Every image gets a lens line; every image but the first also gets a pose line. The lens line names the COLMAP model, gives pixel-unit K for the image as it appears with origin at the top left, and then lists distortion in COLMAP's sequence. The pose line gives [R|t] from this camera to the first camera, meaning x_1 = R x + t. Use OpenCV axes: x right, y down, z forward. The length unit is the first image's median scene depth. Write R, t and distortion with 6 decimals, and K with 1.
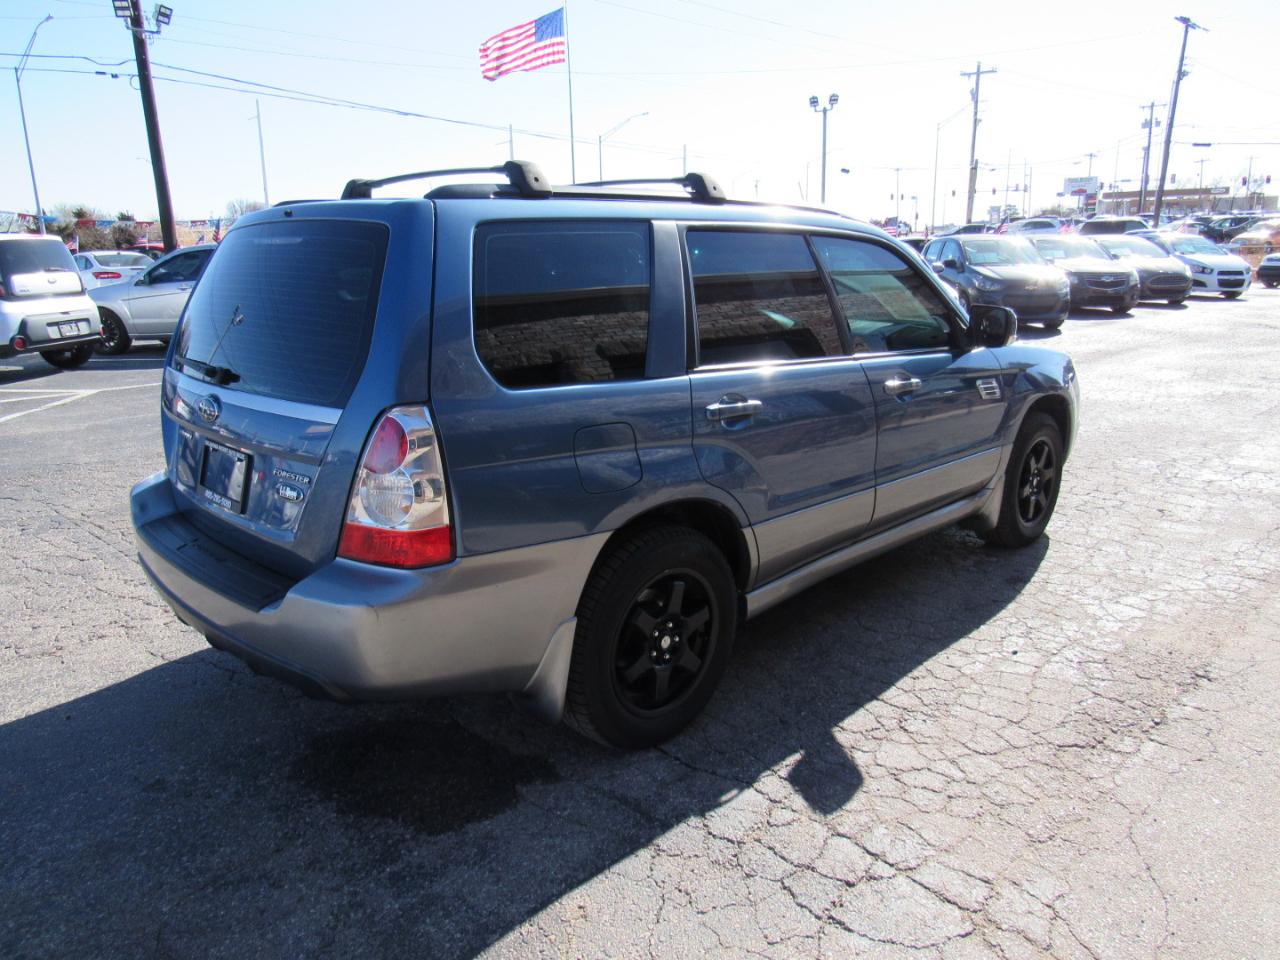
lens RADIAL K [[914.0, 0, 640.0], [0, 914.0, 480.0], [0, 0, 1]] dist [-0.029762, 0.006591]
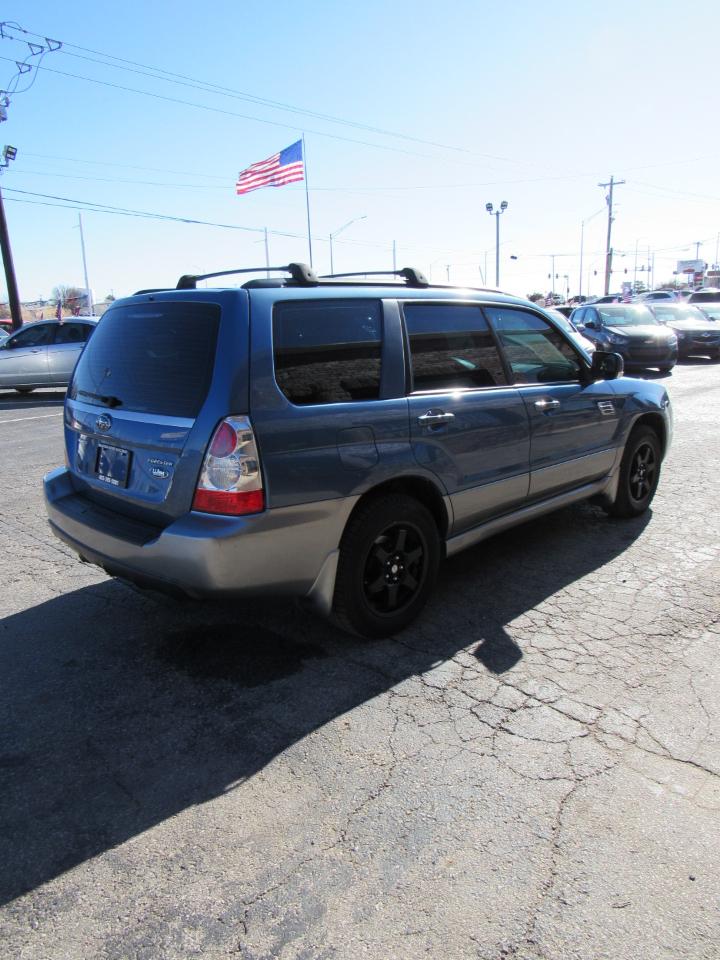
lens RADIAL K [[690.2, 0, 361.1], [0, 690.2, 485.8], [0, 0, 1]] dist [-0.047183, 0.004883]
pose [[0.999900, -0.013740, -0.003213, -0.022094], [0.013713, 0.999872, -0.008217, 0.042953], [0.003325, 0.008172, 0.999961, -0.170302]]
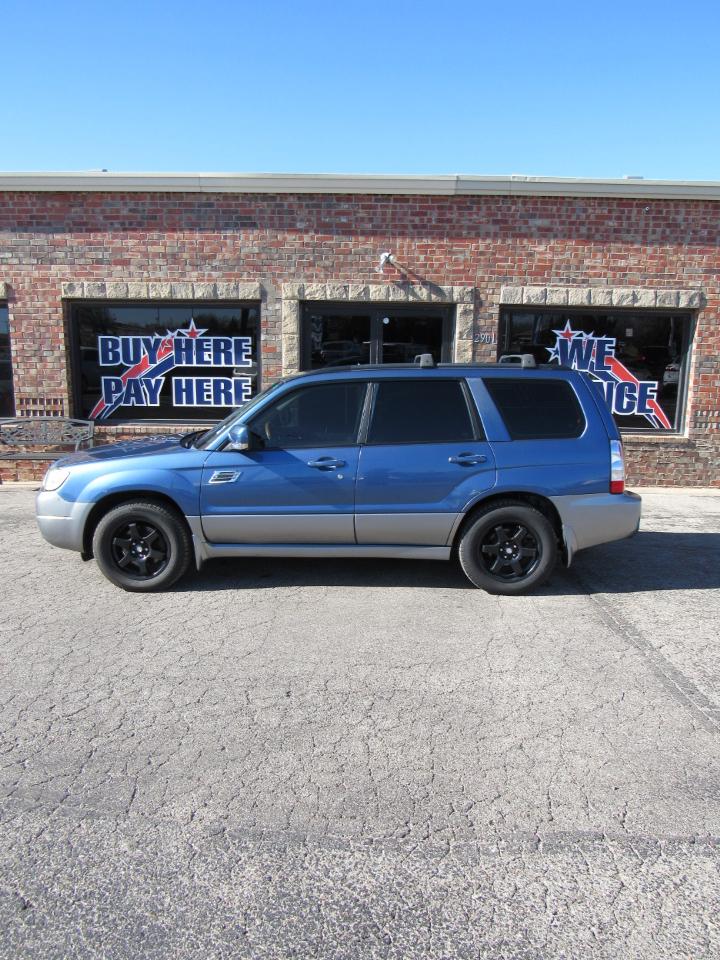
lens RADIAL K [[688.9, 0, 357.8], [0, 688.9, 484.3], [0, 0, 1]] dist [-0.052435, 0.032839]
pose [[-0.691024, -0.115697, 0.713513, -1.378211], [0.183346, 0.926770, 0.327845, -0.742976], [-0.699193, 0.357368, -0.619207, 2.713519]]
